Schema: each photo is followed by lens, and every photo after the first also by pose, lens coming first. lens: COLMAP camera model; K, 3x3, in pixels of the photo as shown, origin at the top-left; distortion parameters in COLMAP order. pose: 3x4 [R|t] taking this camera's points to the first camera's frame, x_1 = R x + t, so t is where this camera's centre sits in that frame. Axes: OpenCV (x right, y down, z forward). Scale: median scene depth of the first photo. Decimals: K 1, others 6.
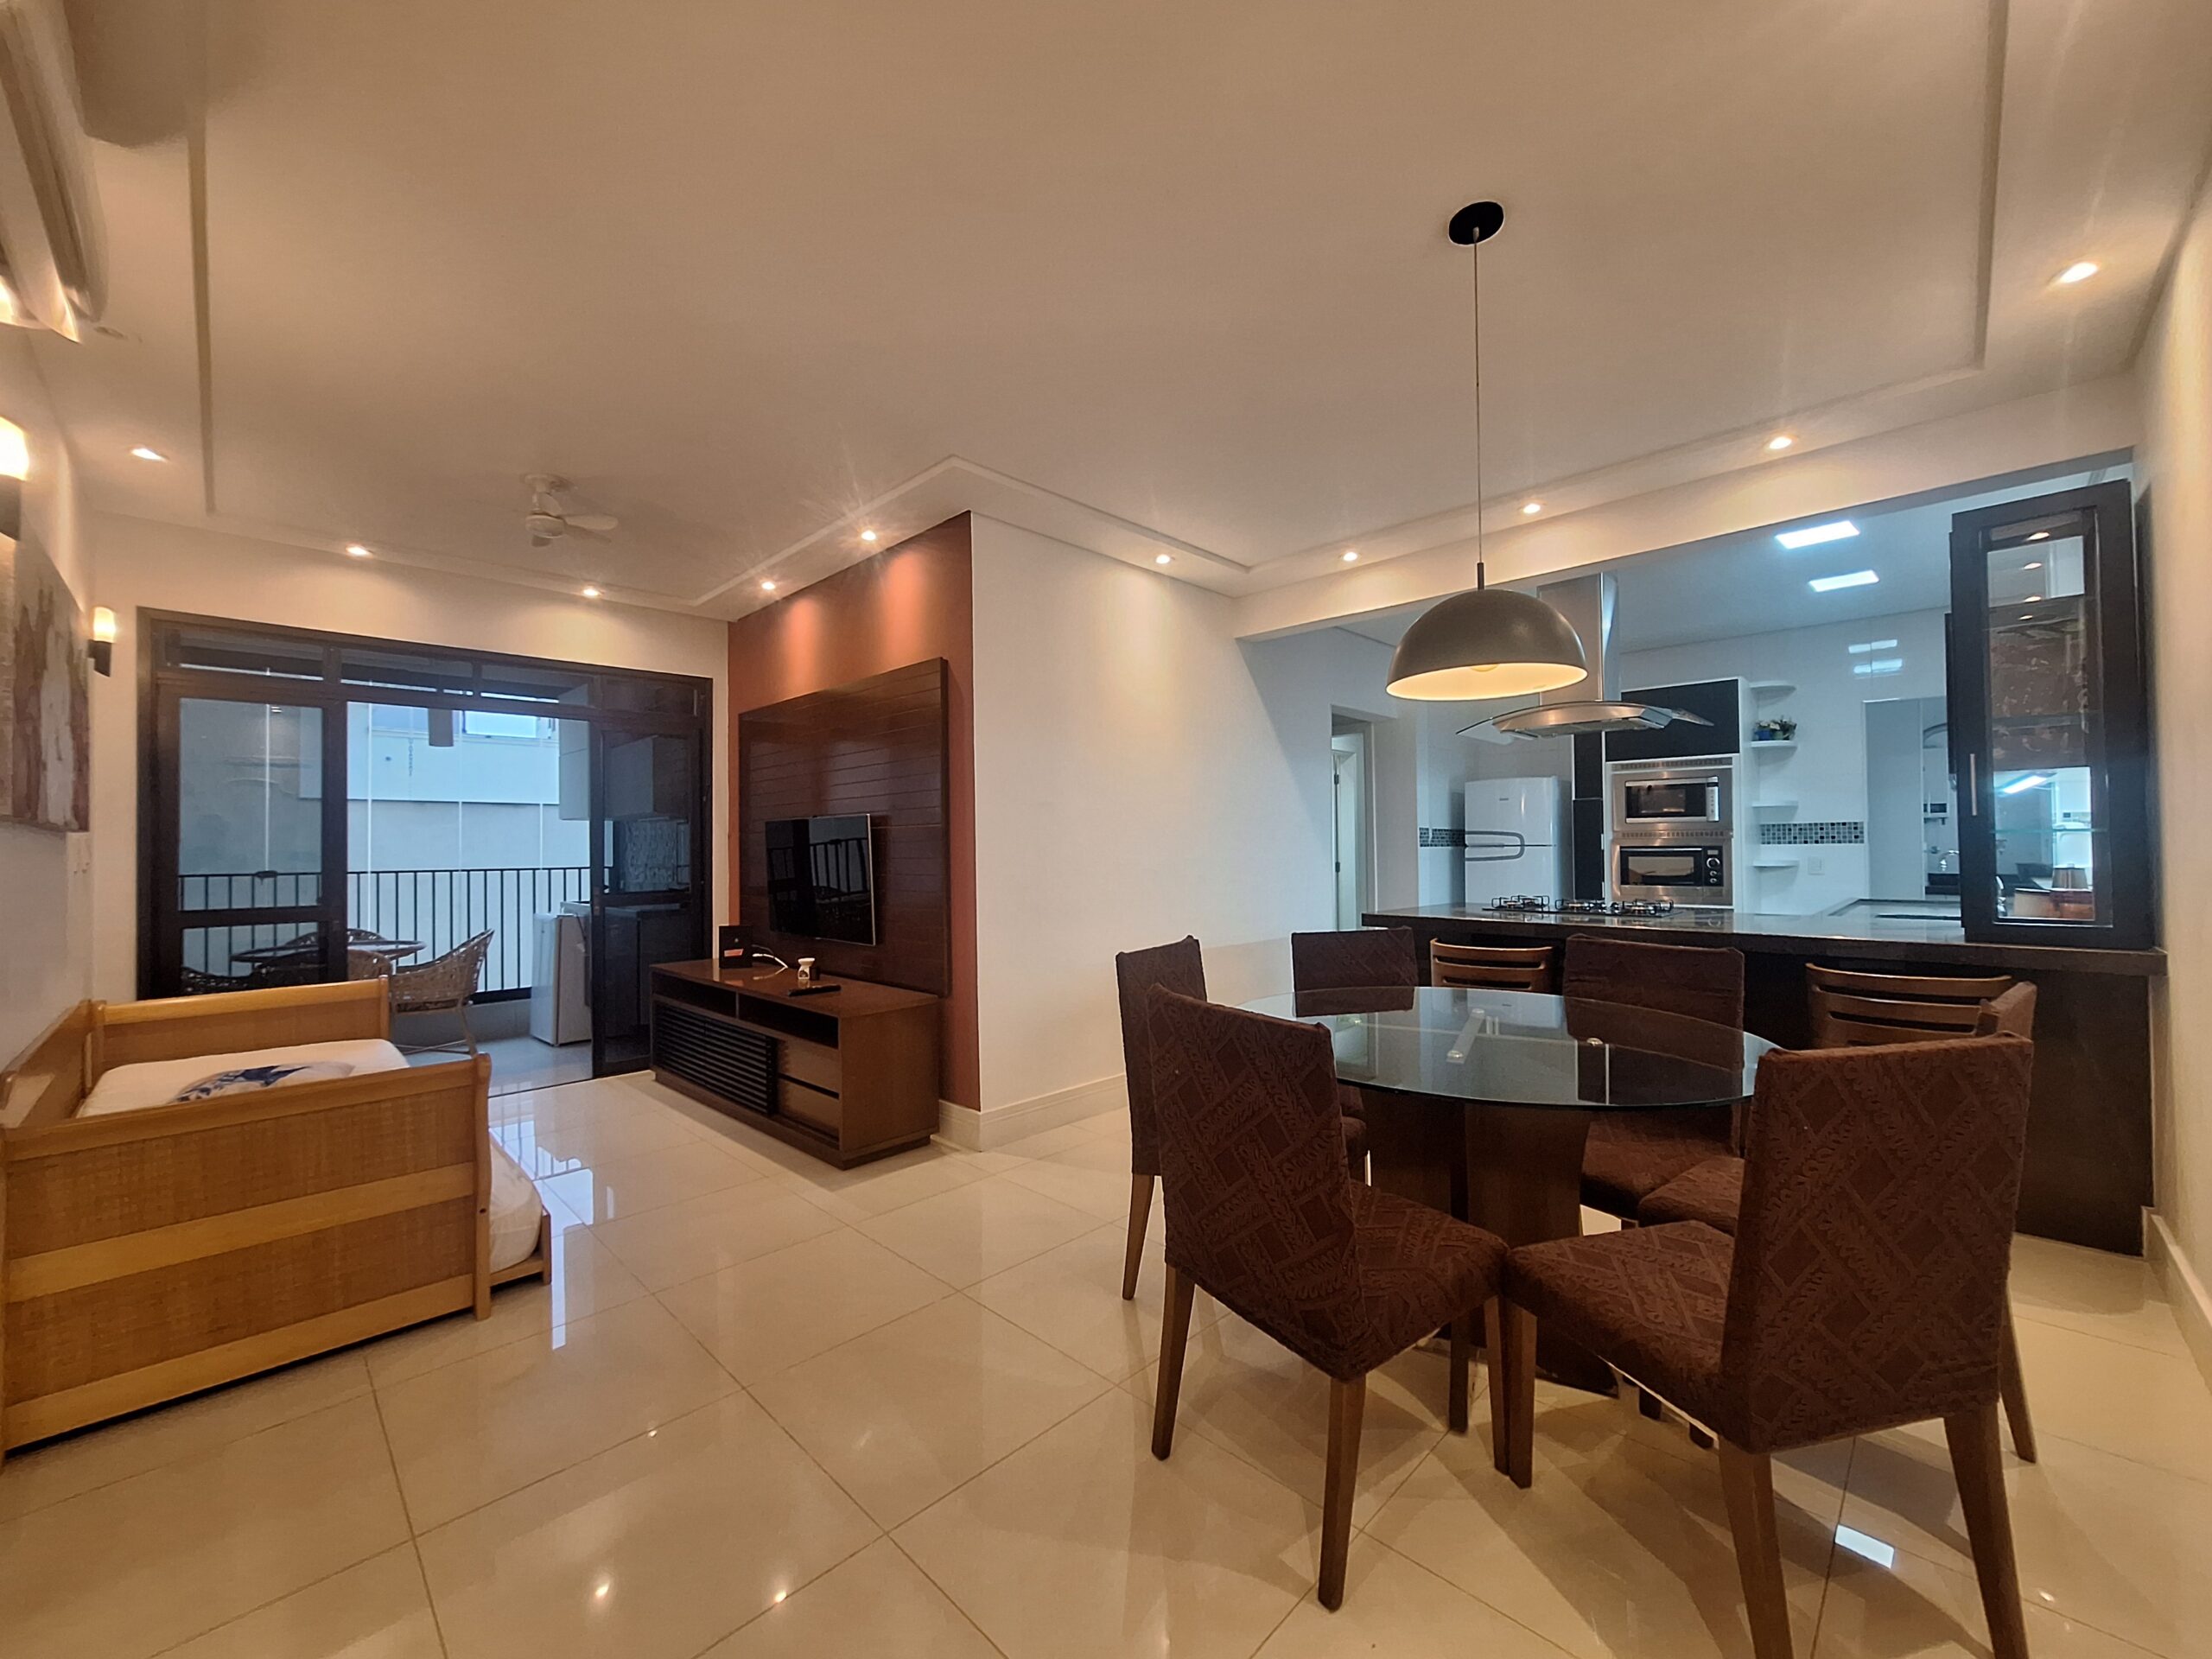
lens RADIAL K [[880.3, 0, 1073.4], [0, 880.3, 837.7], [0, 0, 1]] dist [-0.008840, 0.003498]
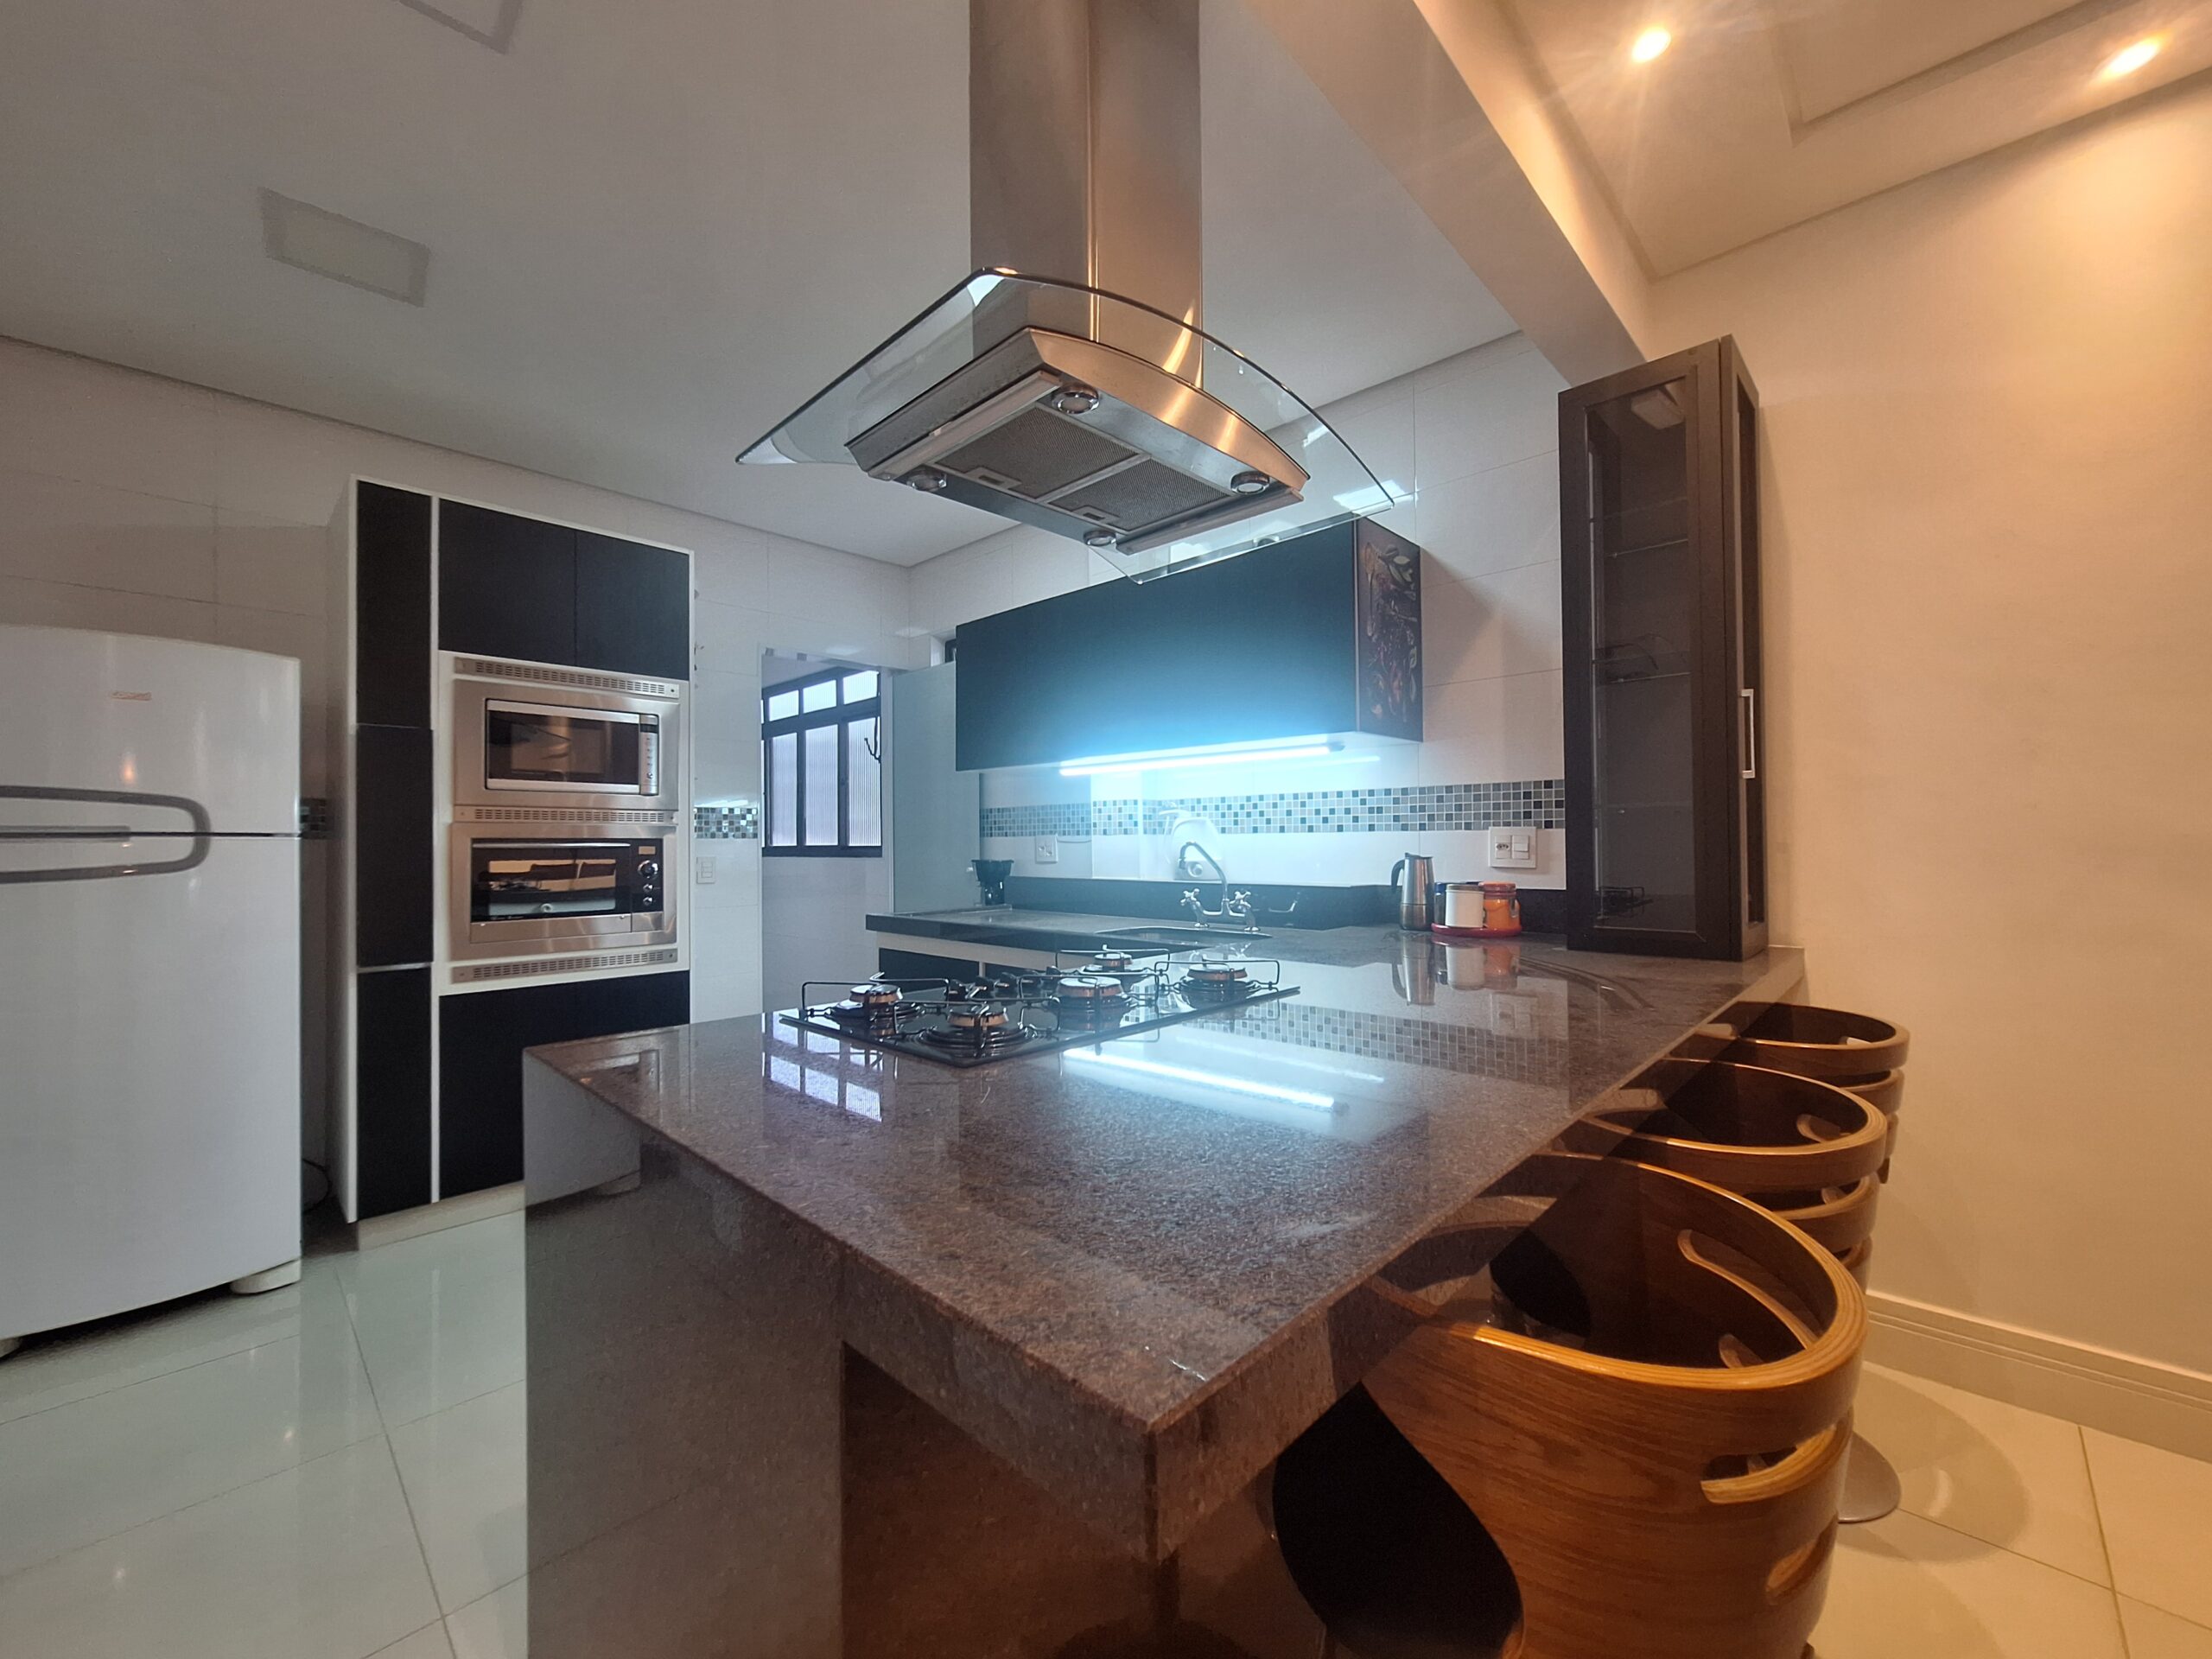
lens RADIAL K [[880.3, 0, 1095.2], [0, 880.3, 832.4], [0, 0, 1]] dist [-0.008840, 0.003498]
pose [[-0.023614, 0.023949, 0.999434, 0.168394], [-0.004927, 0.999698, -0.024071, 0.017413], [-0.999709, -0.005492, -0.023489, 0.737011]]
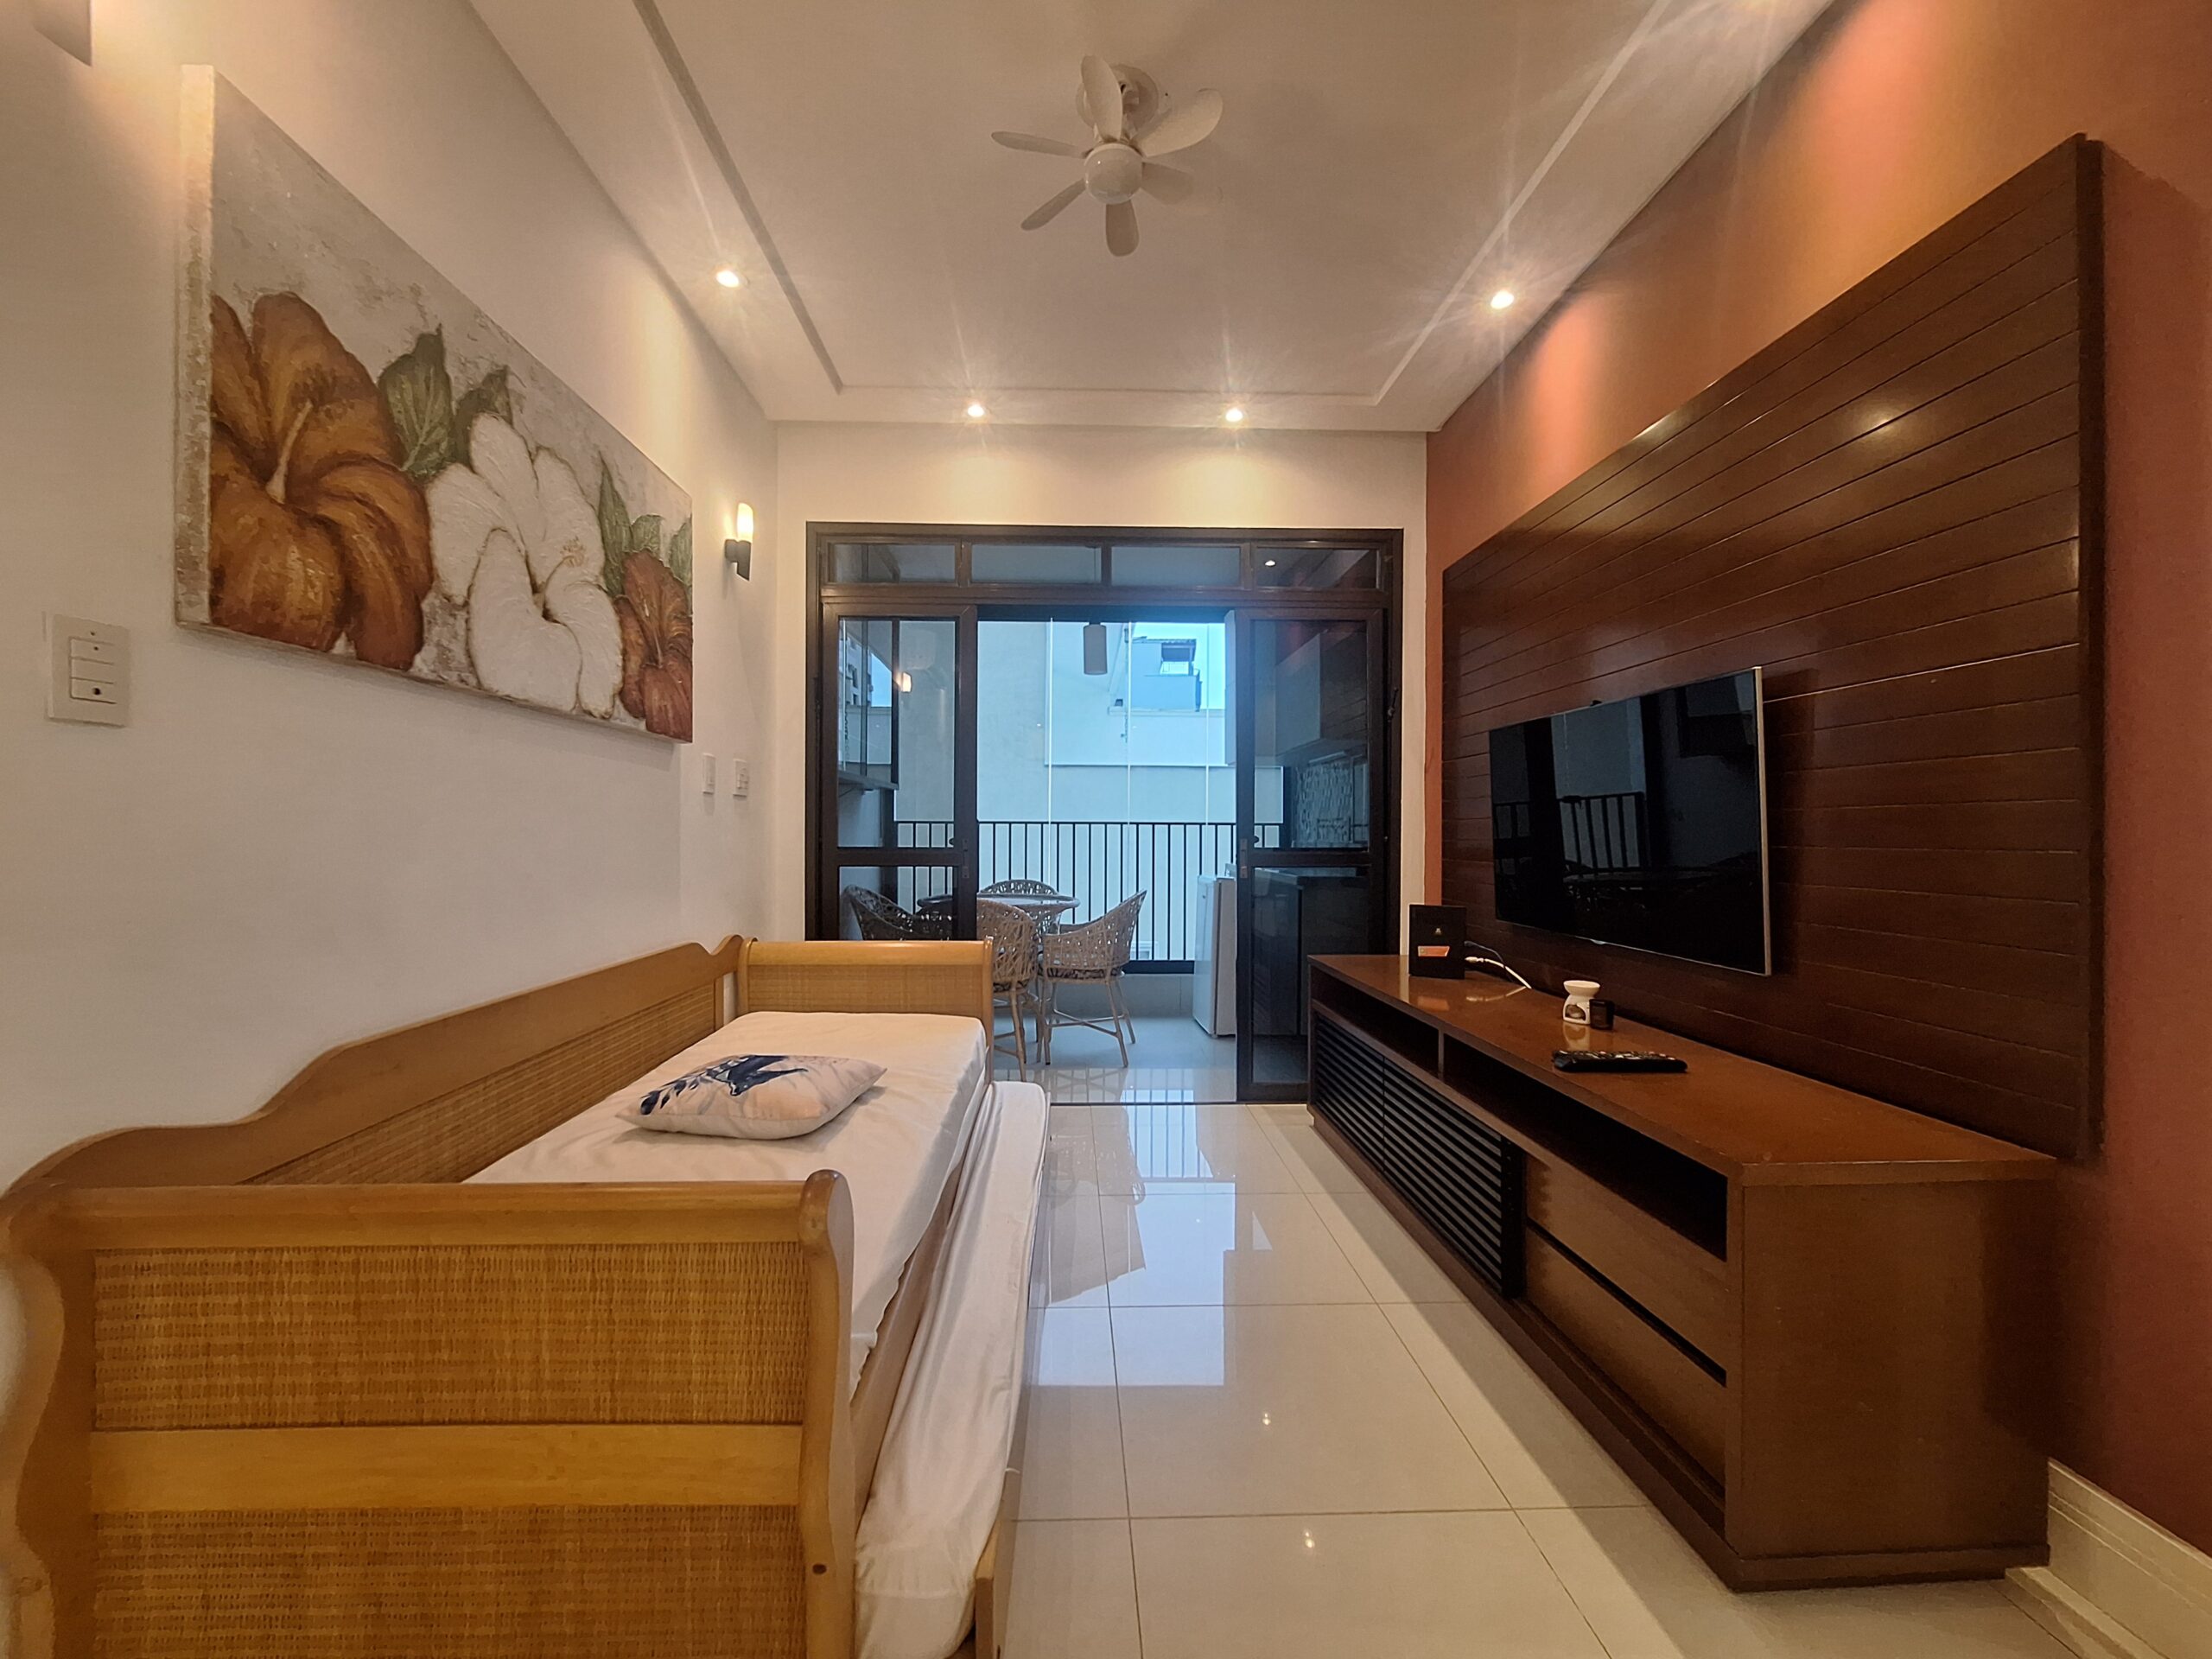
lens RADIAL K [[880.3, 0, 1106.1], [0, 880.3, 830.0], [0, 0, 1]] dist [-0.008840, 0.003498]
pose [[0.753411, 0.014197, -0.657396, -0.141997], [-0.006302, 0.999877, 0.014370, 0.036597], [0.657519, -0.006684, 0.753408, 0.353655]]
